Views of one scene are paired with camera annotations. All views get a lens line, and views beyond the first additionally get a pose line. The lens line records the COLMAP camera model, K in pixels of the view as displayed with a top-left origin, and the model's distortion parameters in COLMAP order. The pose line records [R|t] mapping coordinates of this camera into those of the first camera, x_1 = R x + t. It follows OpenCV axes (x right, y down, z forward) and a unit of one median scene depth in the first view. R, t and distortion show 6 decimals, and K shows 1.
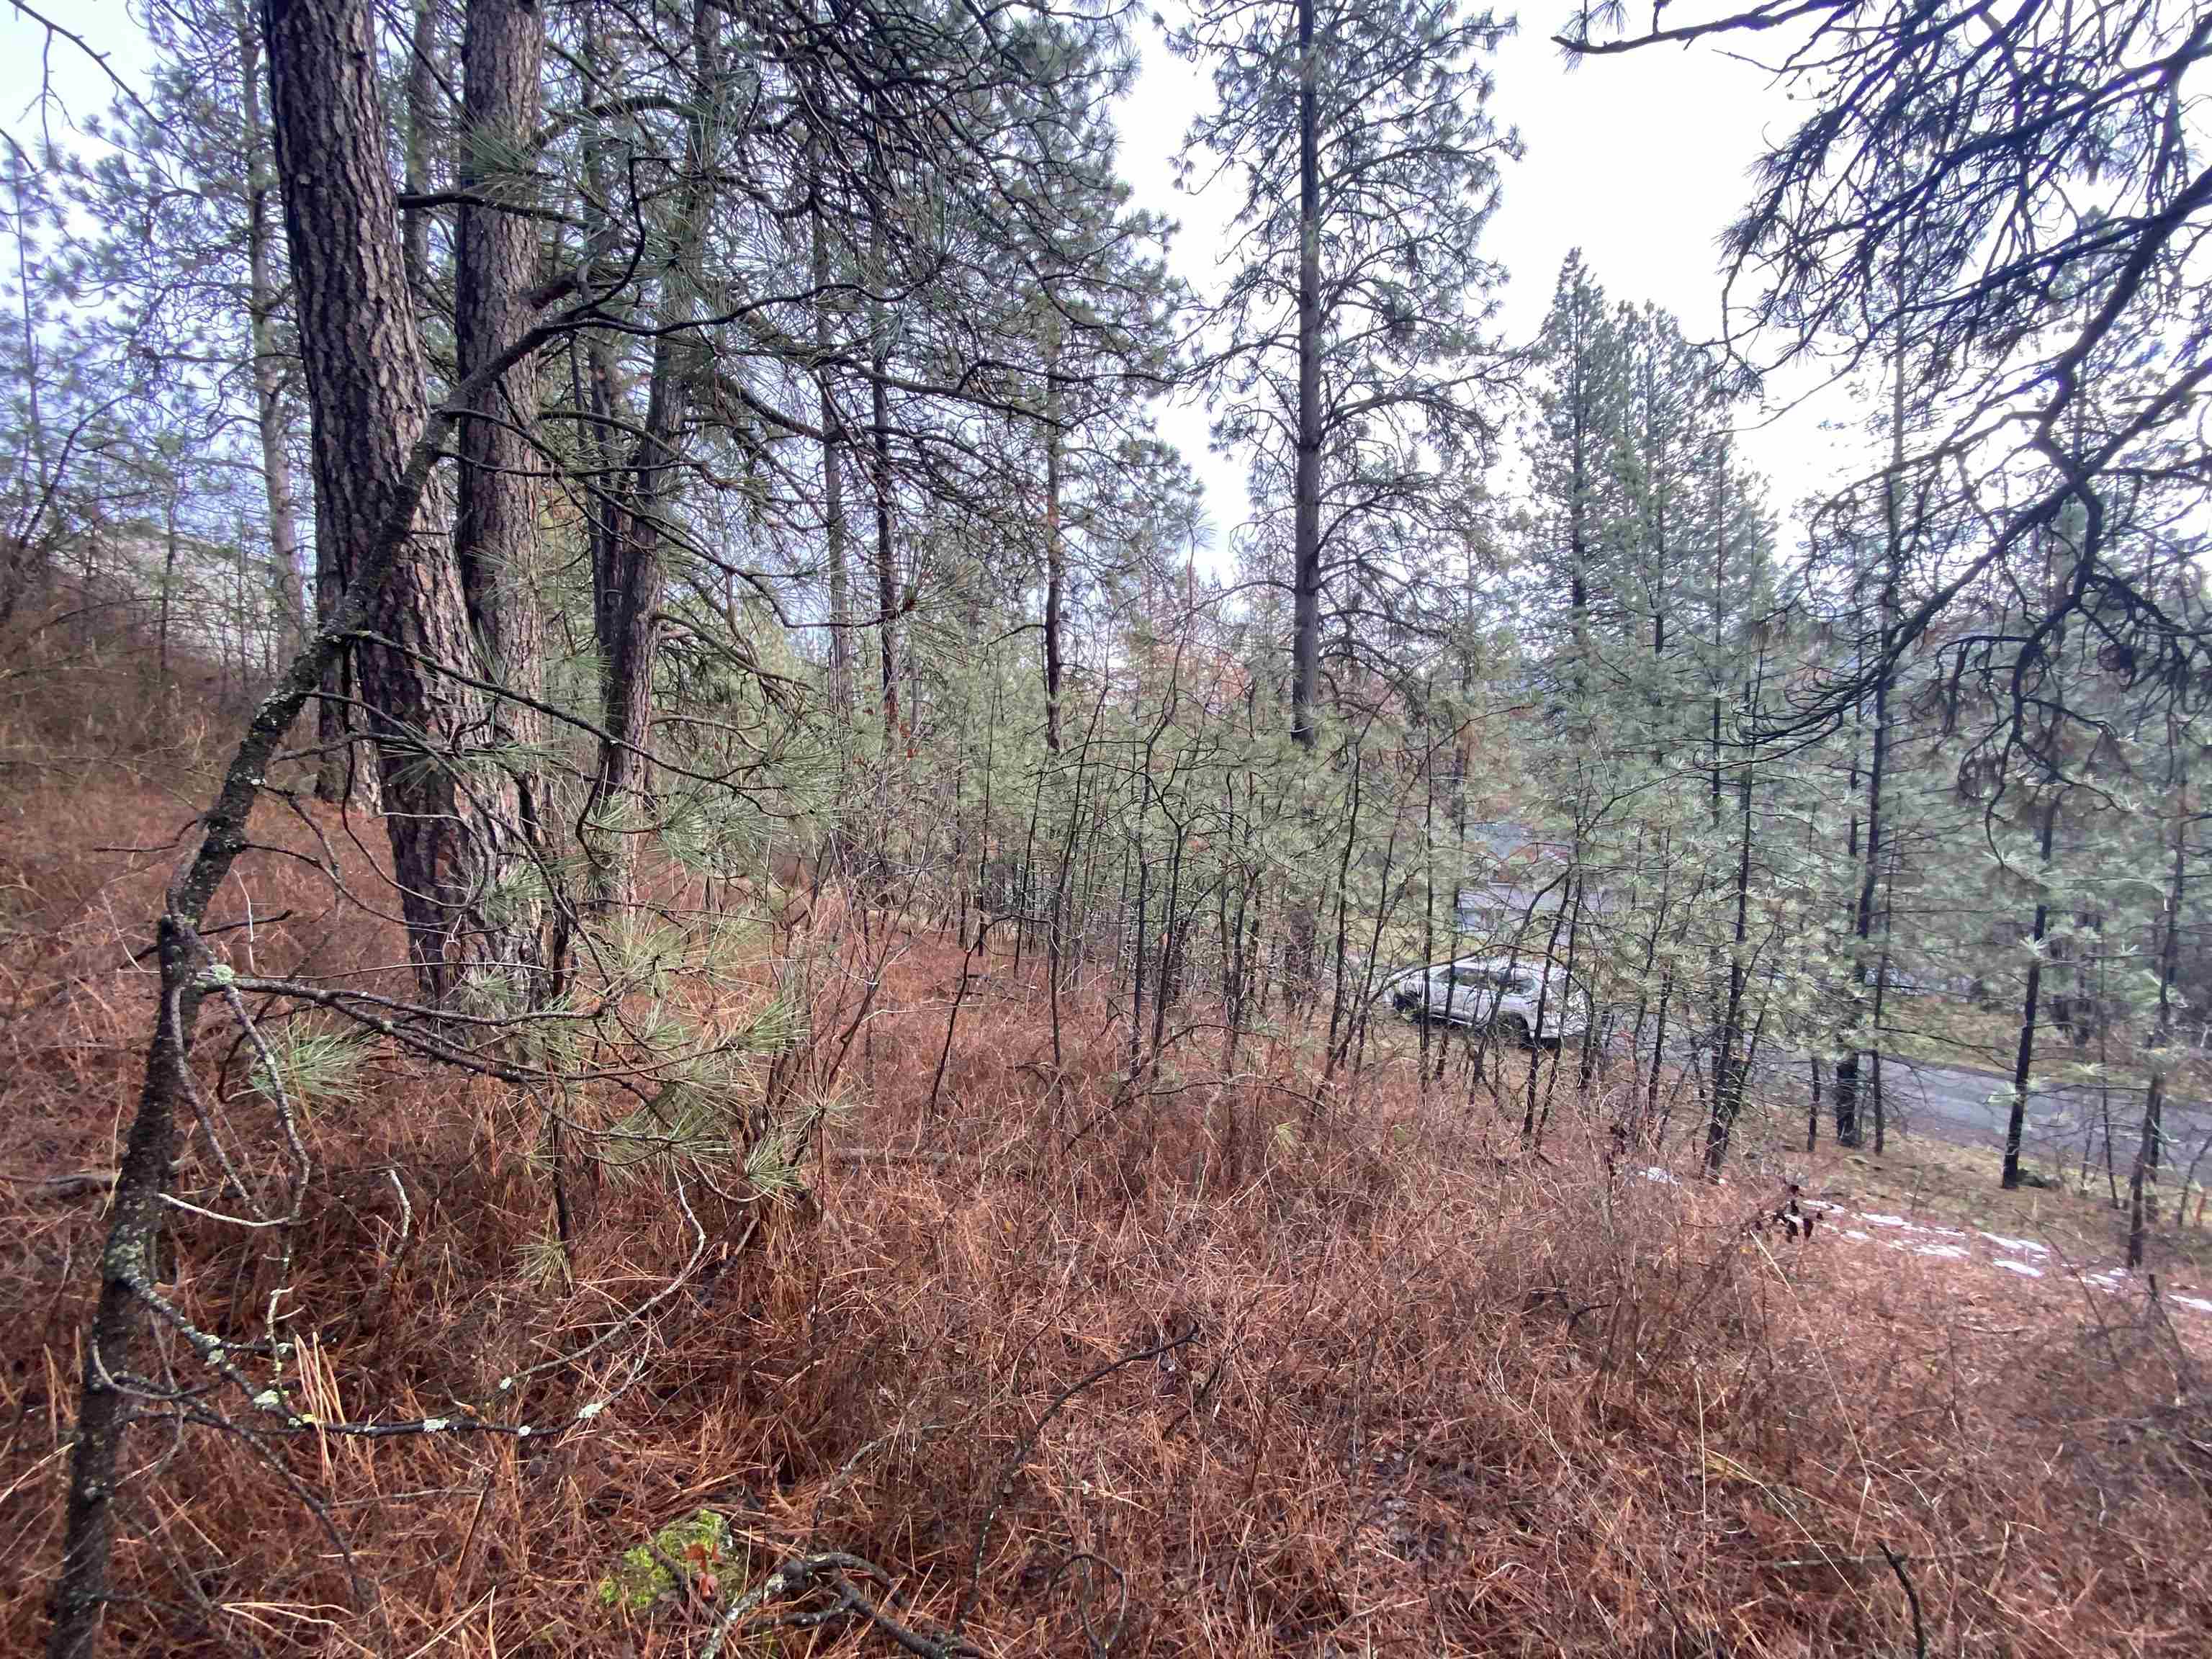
lens RADIAL K [[893.3, 0, 1102.1], [0, 893.3, 832.5], [0, 0, 1]] dist [-0.001565, -0.015155]
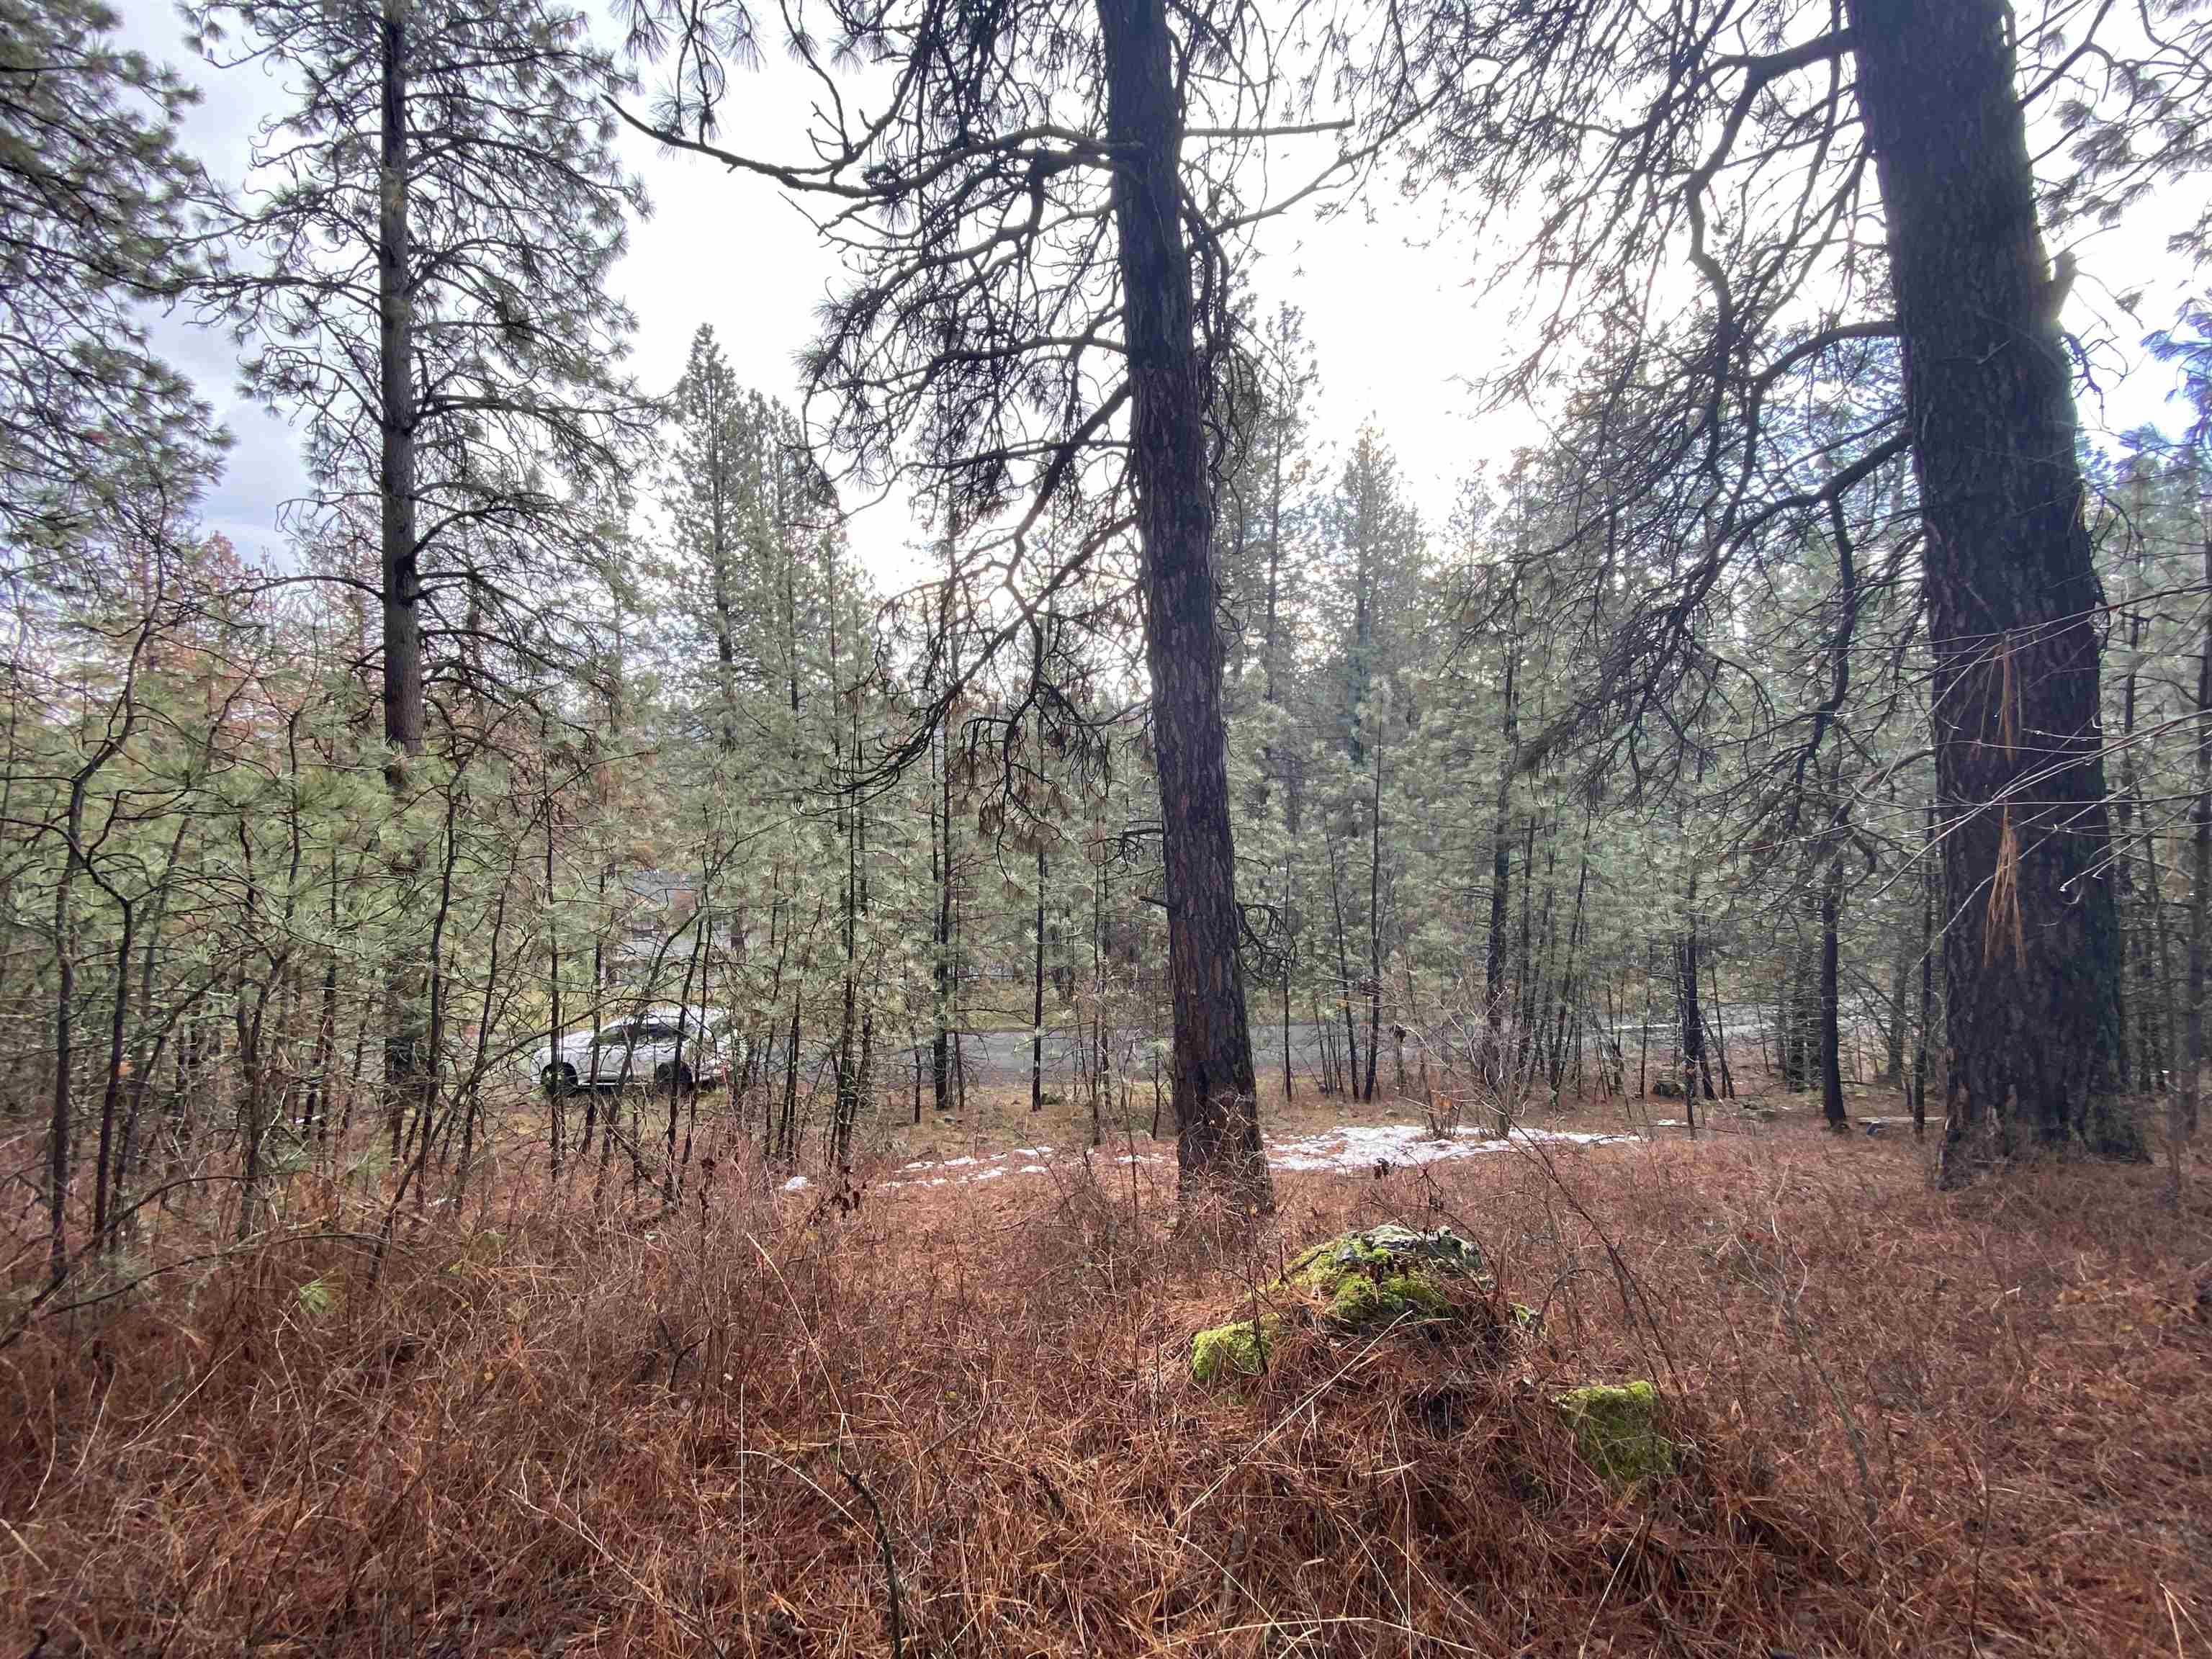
lens RADIAL K [[882.6, 0, 1104.4], [0, 882.6, 832.9], [0, 0, 1]] dist [-0.000135, -0.013649]
pose [[0.634279, -0.017630, 0.772903, 0.015121], [0.055667, 0.998186, -0.022914, 0.000142], [-0.771098, 0.057560, 0.634110, -0.005998]]
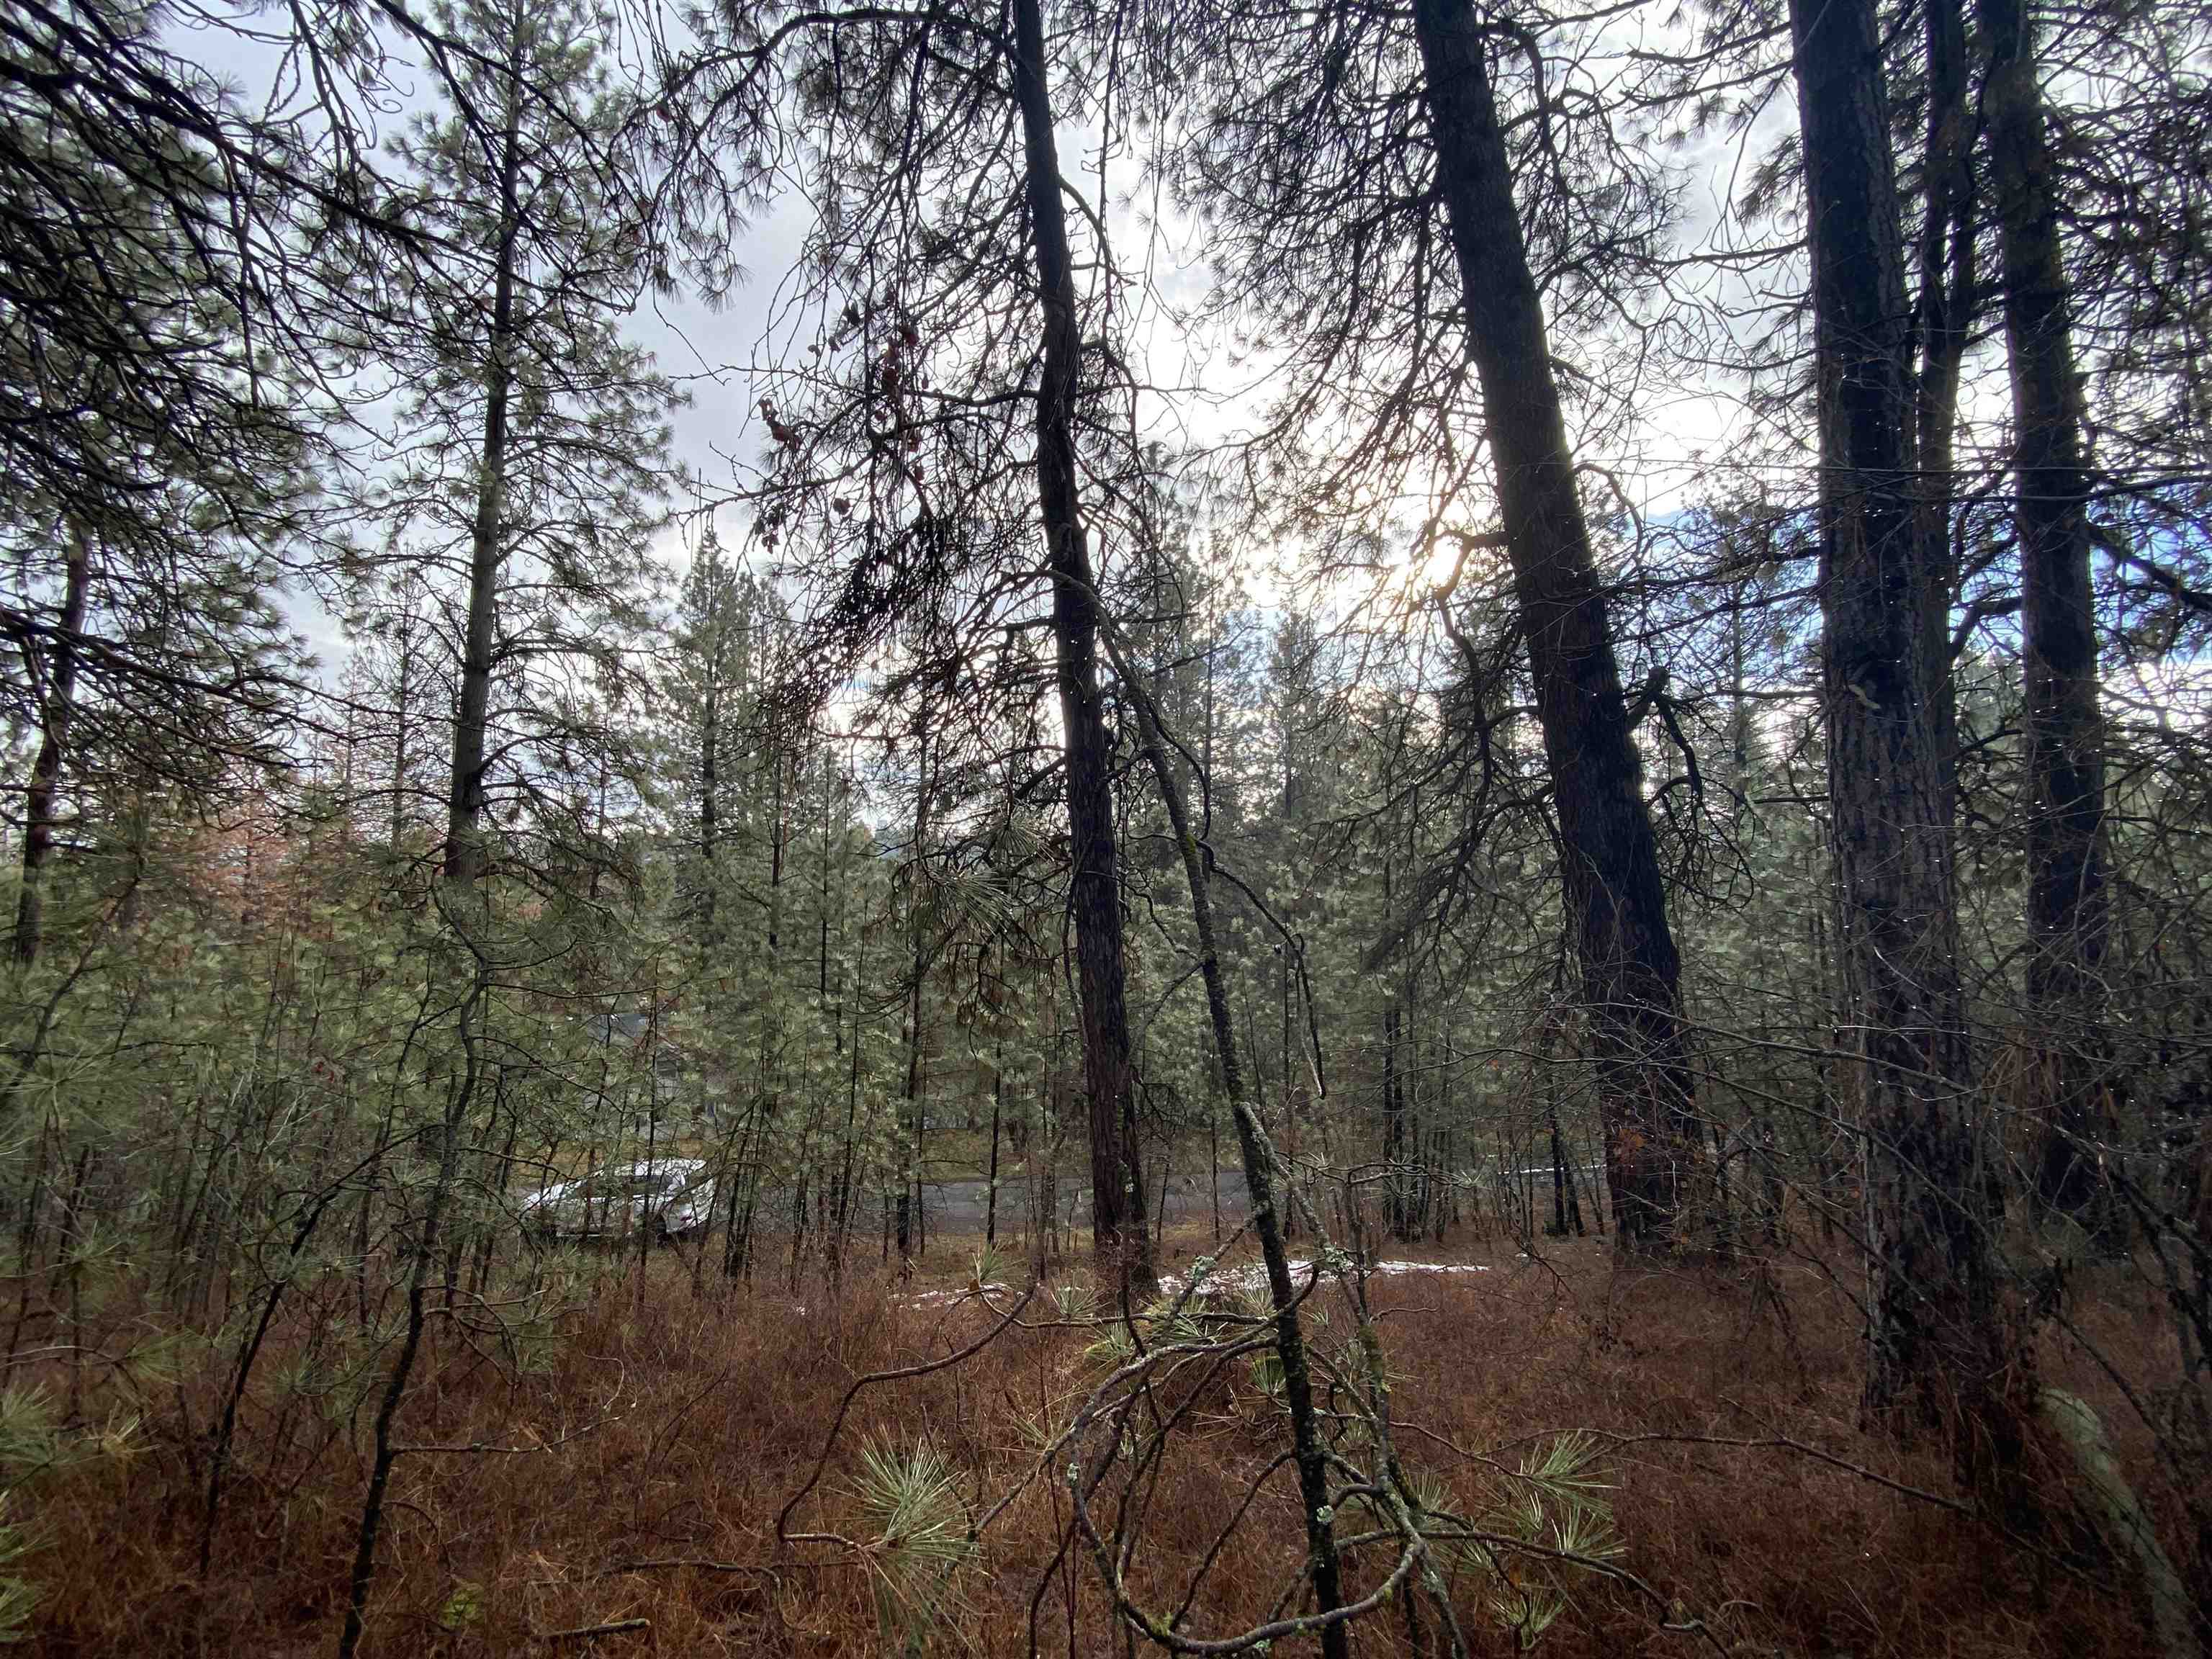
lens RADIAL K [[882.6, 0, 1104.4], [0, 882.6, 832.9], [0, 0, 1]] dist [-0.000135, -0.013649]
pose [[0.595708, 0.103646, 0.796486, -0.126006], [0.054795, 0.984085, -0.169040, -0.041752], [-0.801330, 0.144342, 0.580548, -0.135120]]
